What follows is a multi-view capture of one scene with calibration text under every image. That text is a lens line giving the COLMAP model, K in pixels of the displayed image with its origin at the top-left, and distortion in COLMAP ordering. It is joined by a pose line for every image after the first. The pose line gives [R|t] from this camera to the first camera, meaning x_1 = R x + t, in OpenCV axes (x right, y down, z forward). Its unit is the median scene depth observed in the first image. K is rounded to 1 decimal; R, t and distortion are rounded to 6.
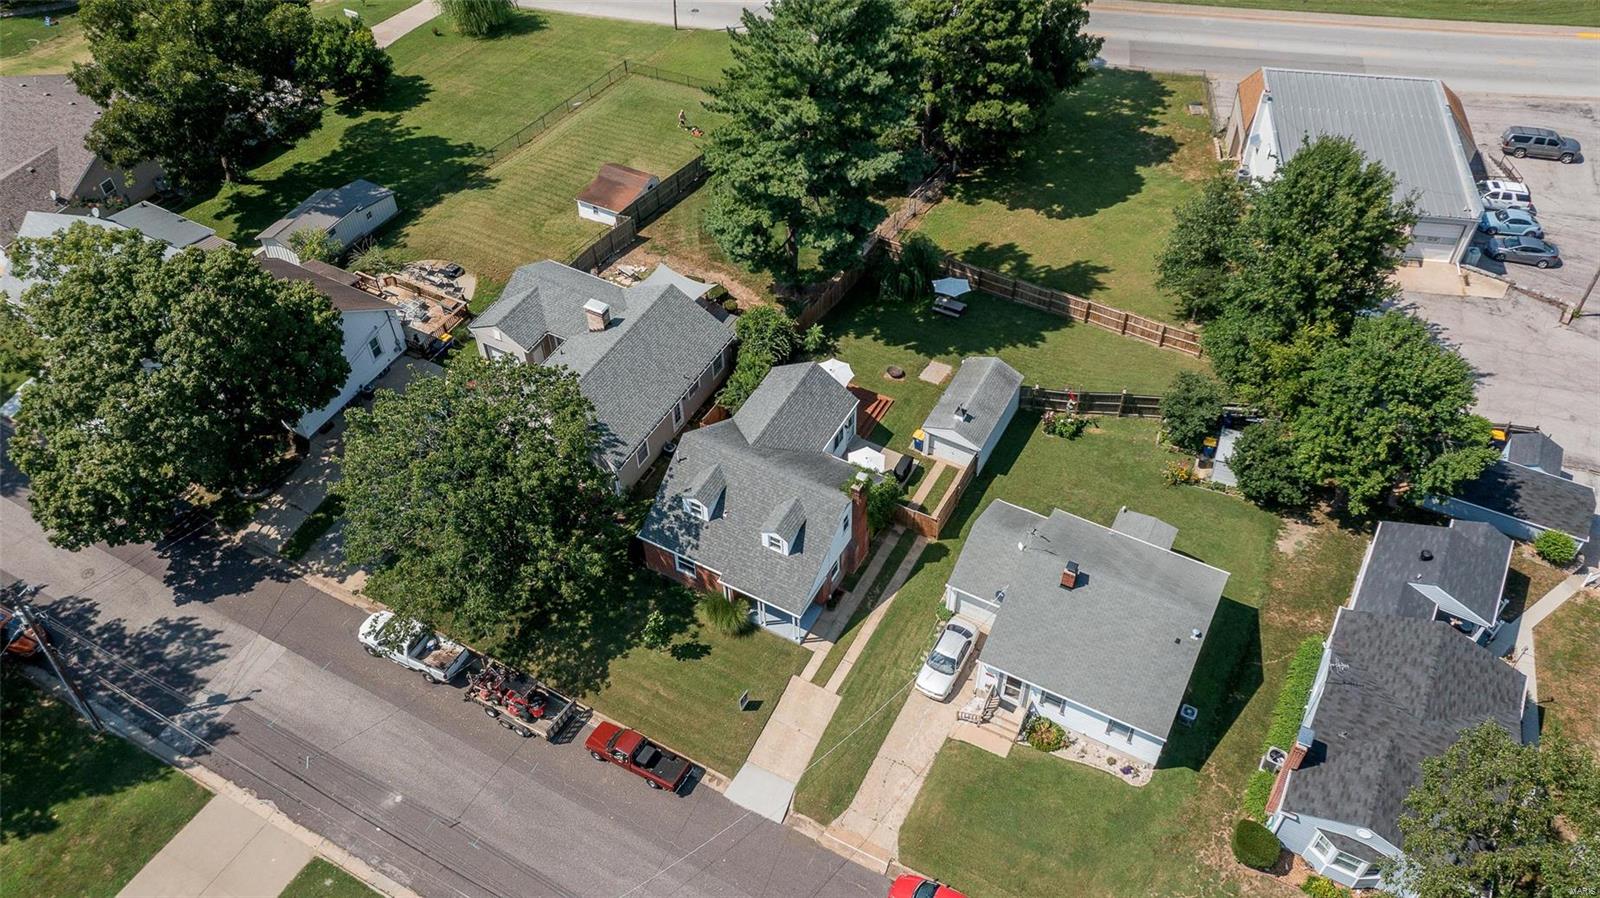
lens RADIAL K [[1235.2, 0, 800.0], [0, 1235.2, 449.0], [0, 0, 1]] dist [-0.006238, -0.001077]
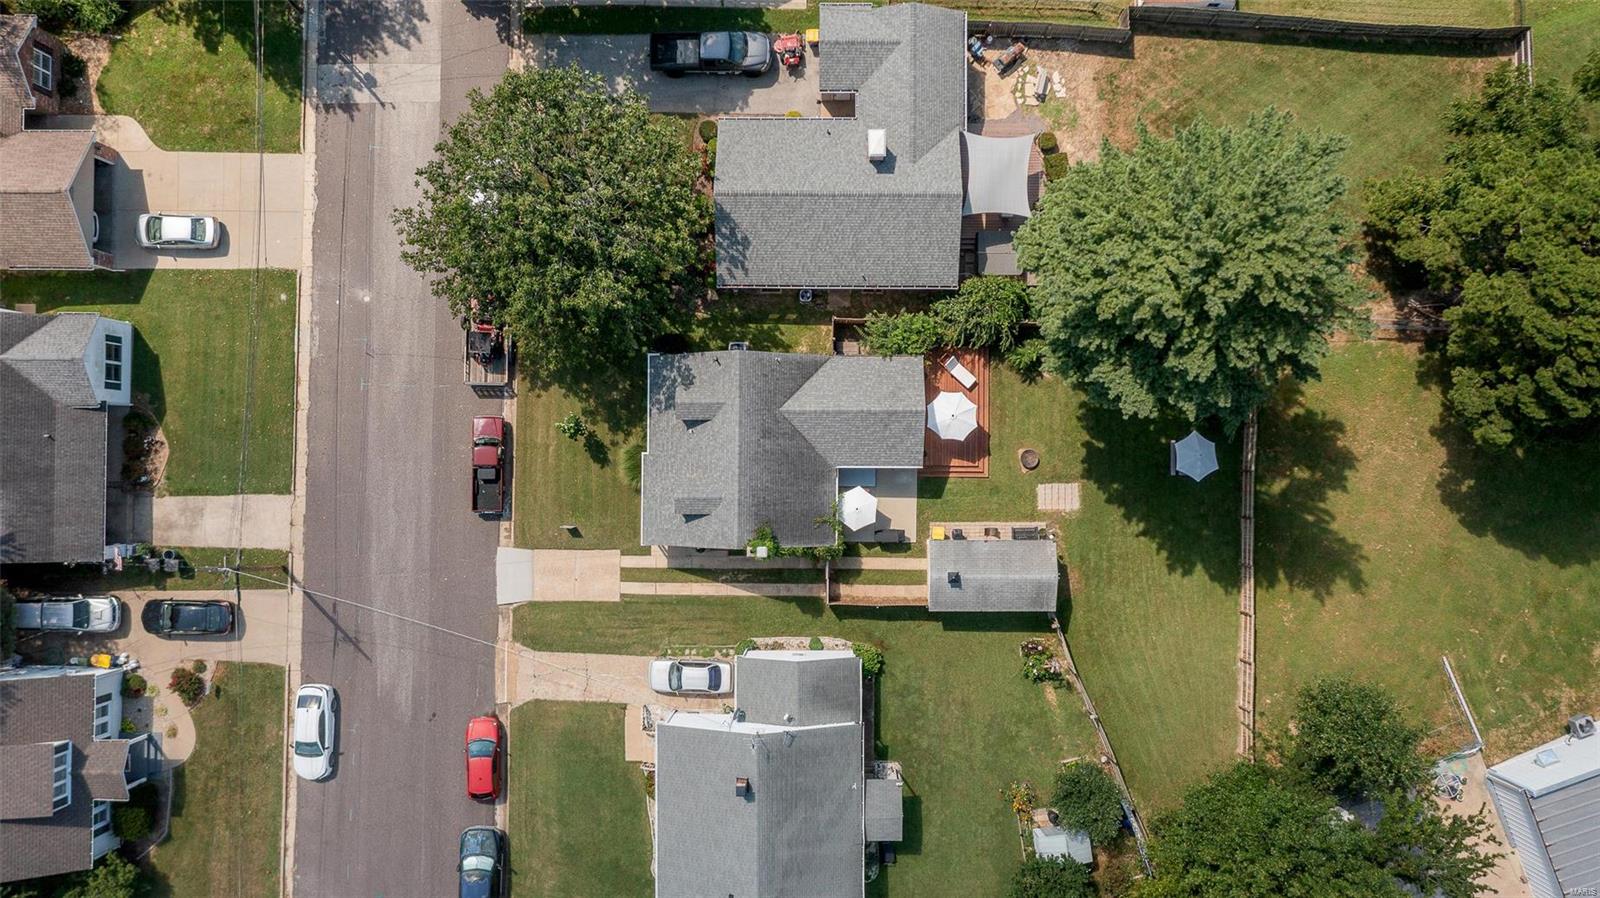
lens RADIAL K [[1235.2, 0, 800.0], [0, 1235.2, 449.0], [0, 0, 1]] dist [-0.006238, -0.001077]
pose [[0.478937, 0.877844, -0.002957, -0.003981], [-0.644702, 0.354021, 0.677516, -0.689499], [0.595800, -0.322582, 0.735502, 0.335429]]
